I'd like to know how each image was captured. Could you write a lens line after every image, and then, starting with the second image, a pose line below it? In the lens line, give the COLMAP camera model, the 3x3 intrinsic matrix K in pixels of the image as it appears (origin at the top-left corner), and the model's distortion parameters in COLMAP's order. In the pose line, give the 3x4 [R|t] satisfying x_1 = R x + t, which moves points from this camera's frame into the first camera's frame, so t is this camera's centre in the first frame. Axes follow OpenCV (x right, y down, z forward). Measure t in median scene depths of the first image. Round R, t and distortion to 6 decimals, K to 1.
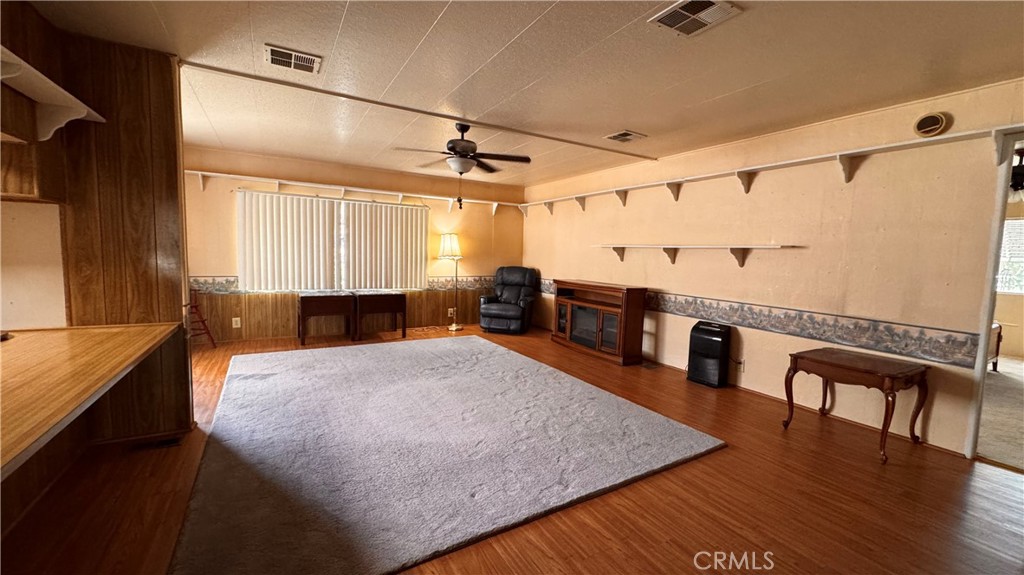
lens RADIAL K [[408.0, 0, 513.2], [0, 408.0, 286.7], [0, 0, 1]] dist [-0.002490, 0.000077]
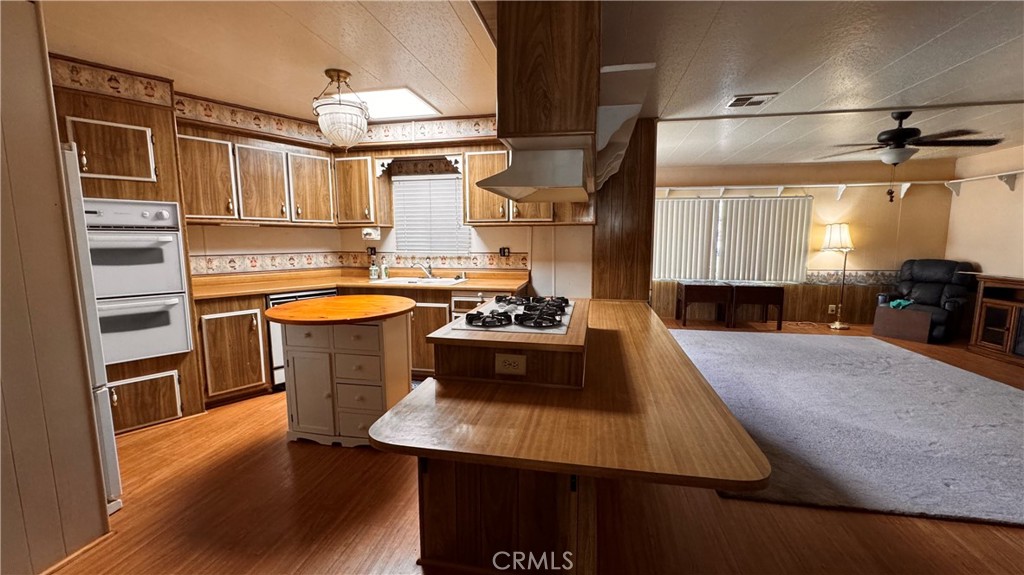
lens RADIAL K [[408.0, 0, 513.5], [0, 408.0, 287.0], [0, 0, 1]] dist [-0.002490, 0.000077]
pose [[0.746884, 0.050692, -0.663019, -0.093393], [-0.030209, 0.998647, 0.042322, -0.004269], [0.664267, -0.011581, 0.747405, -0.186253]]
